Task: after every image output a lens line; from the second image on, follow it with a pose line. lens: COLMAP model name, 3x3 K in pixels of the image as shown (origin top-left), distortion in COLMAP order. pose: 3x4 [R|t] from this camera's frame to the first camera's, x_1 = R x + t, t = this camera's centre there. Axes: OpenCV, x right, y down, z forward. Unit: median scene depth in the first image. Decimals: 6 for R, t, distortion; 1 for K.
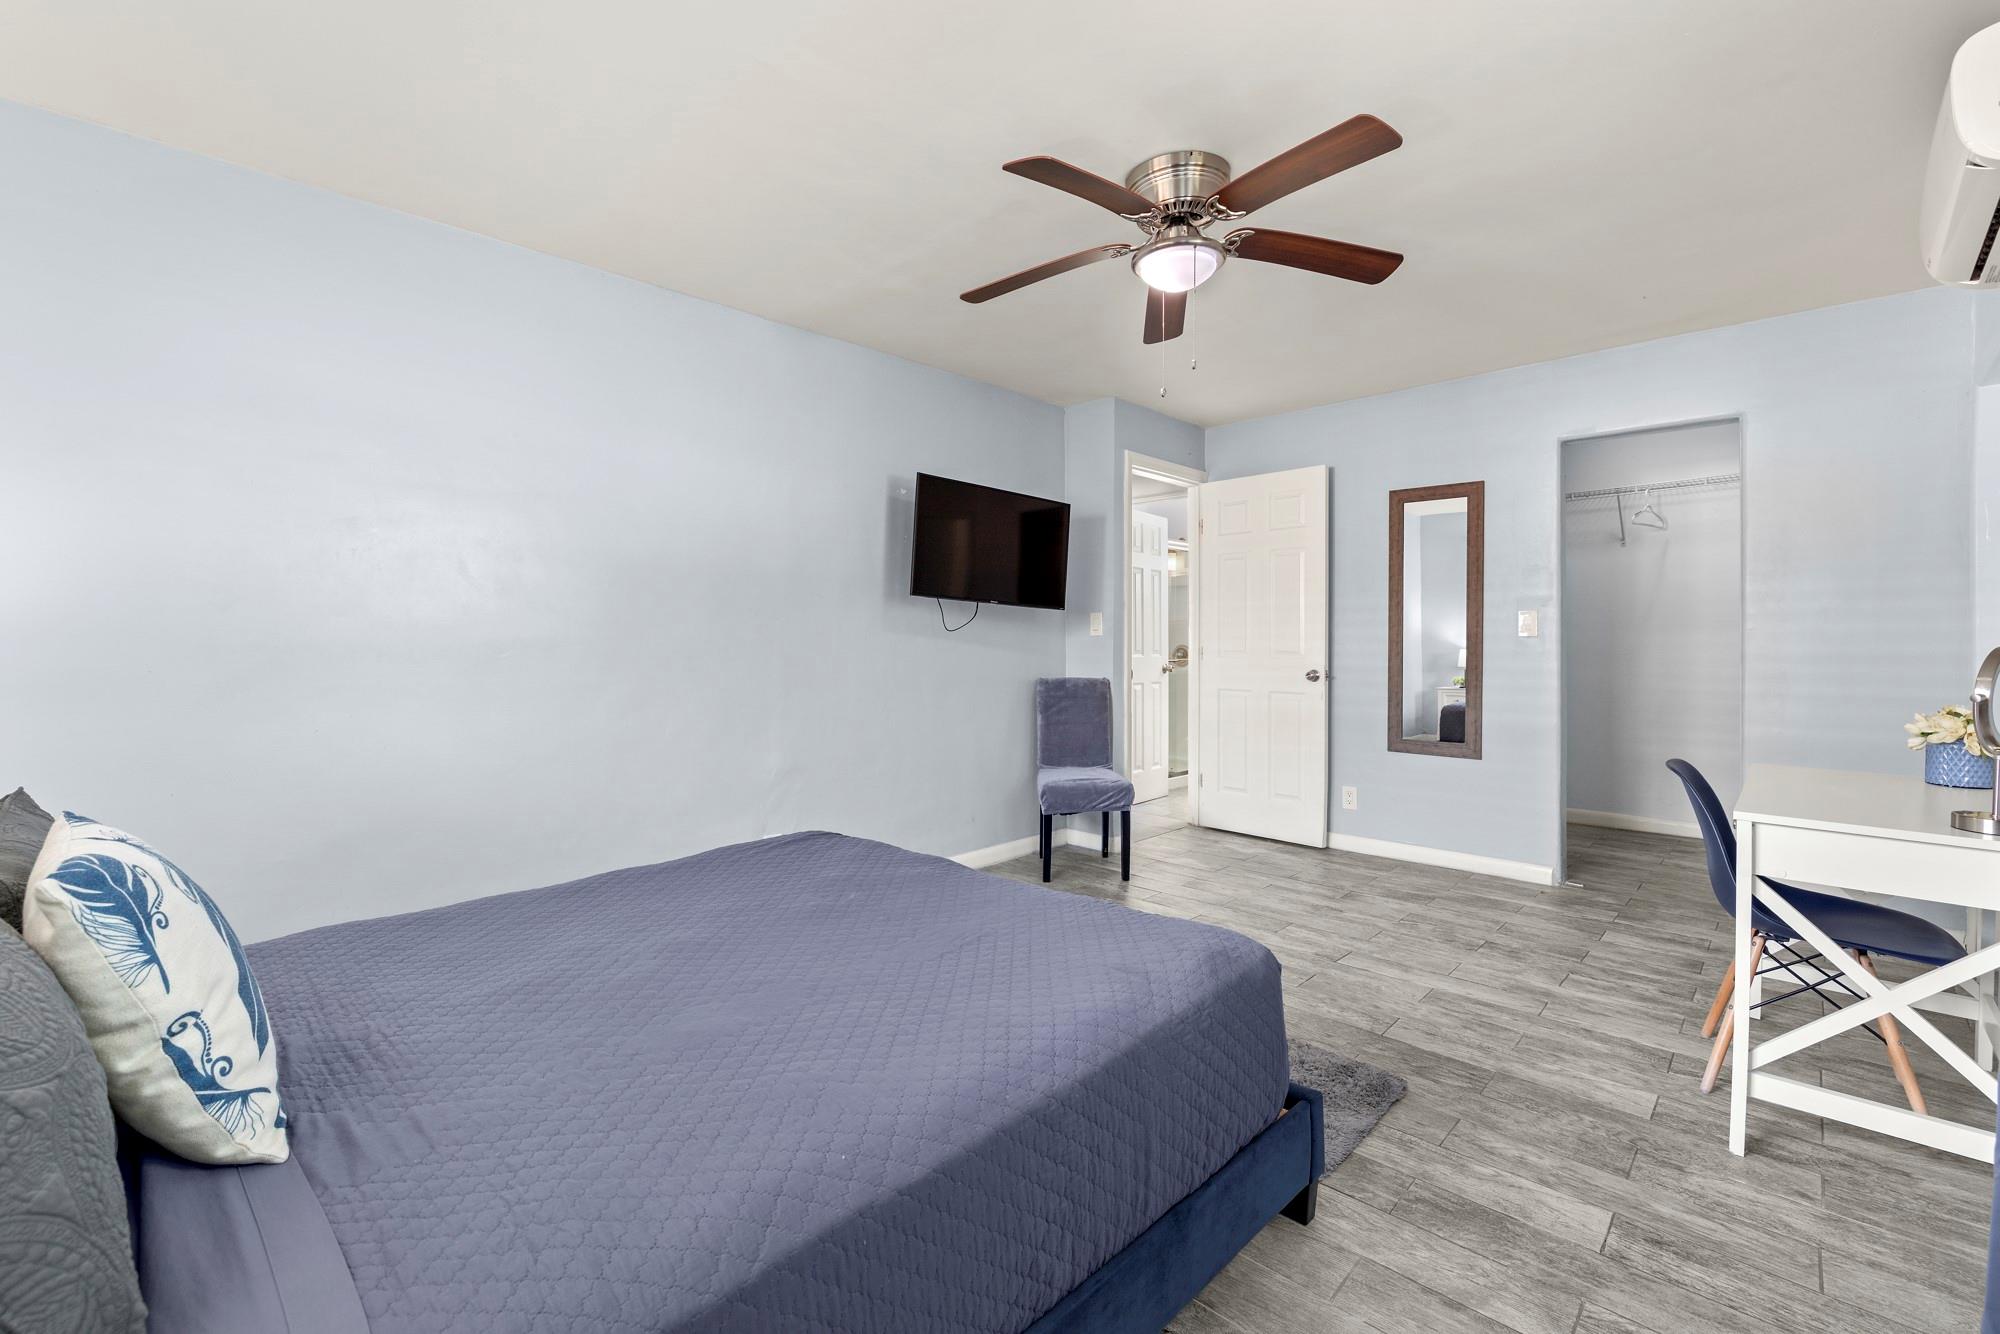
lens RADIAL K [[867.6, 0, 1000.2], [0, 867.6, 656.2], [0, 0, 1]] dist [0.001010, 0.000177]
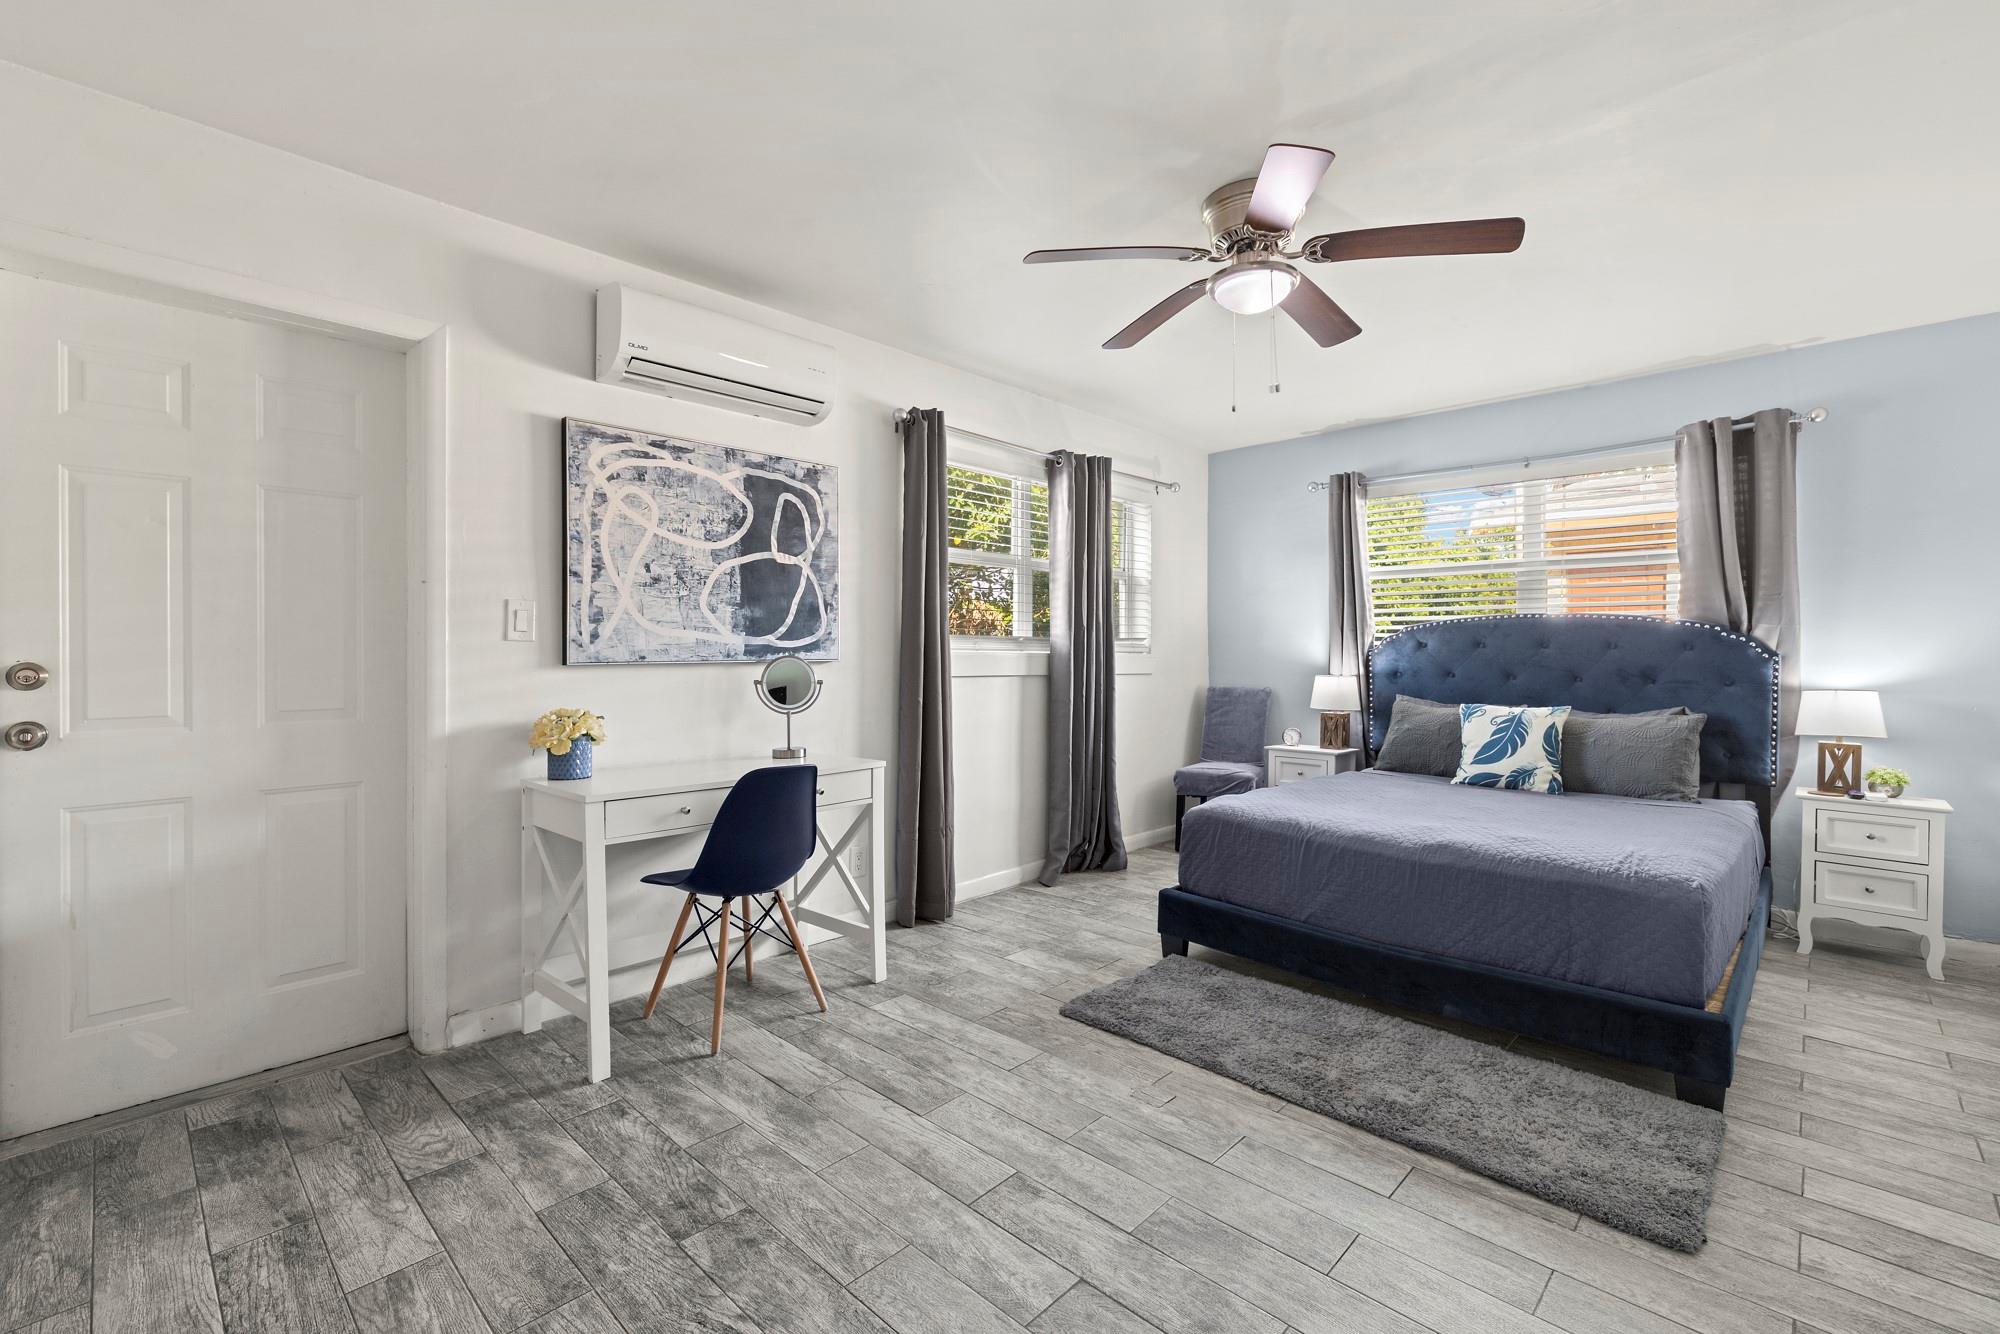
lens RADIAL K [[867.6, 0, 1000.1], [0, 867.6, 658.7], [0, 0, 1]] dist [0.001010, 0.000177]
pose [[-0.999993, -0.001546, 0.003275, 0.443866], [-0.001467, 0.999706, 0.024212, -0.031704], [-0.003311, 0.024207, -0.999701, 1.796297]]
